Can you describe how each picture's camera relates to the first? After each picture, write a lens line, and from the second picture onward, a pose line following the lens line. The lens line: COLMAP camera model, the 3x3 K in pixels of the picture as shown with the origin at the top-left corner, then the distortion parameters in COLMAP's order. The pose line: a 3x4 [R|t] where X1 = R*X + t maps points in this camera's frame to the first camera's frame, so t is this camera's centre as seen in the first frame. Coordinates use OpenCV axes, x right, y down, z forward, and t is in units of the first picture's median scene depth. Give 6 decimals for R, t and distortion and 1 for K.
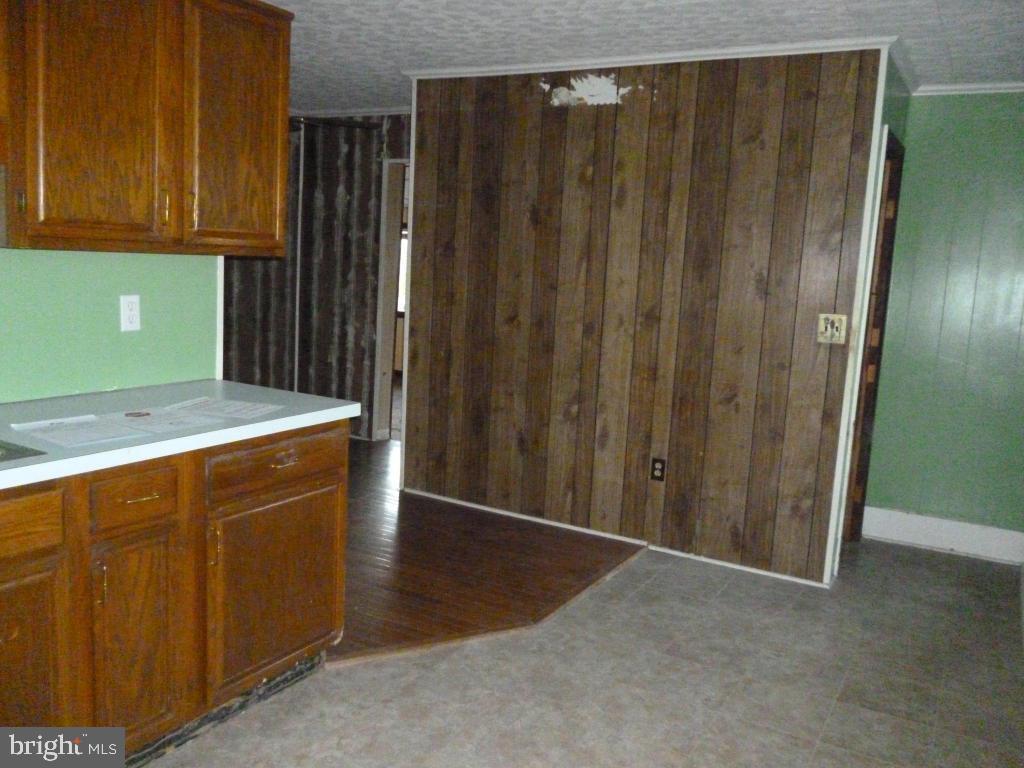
lens RADIAL K [[864.1, 0, 513.6], [0, 864.1, 381.3], [0, 0, 1]] dist [-0.011826, -0.003042]
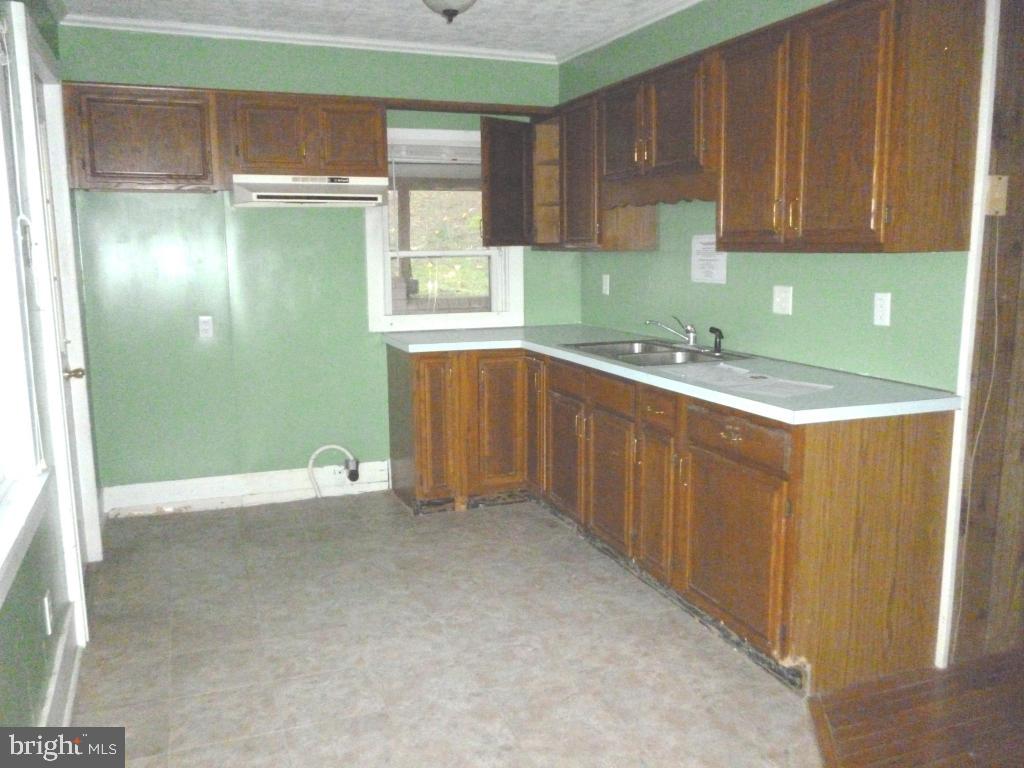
lens RADIAL K [[864.1, 0, 513.9], [0, 864.1, 382.4], [0, 0, 1]] dist [-0.011826, -0.003042]
pose [[-0.623143, 0.078062, -0.778203, 0.735238], [-0.140824, 0.967545, 0.209820, -0.159400], [0.769326, 0.240337, -0.591926, 1.363954]]
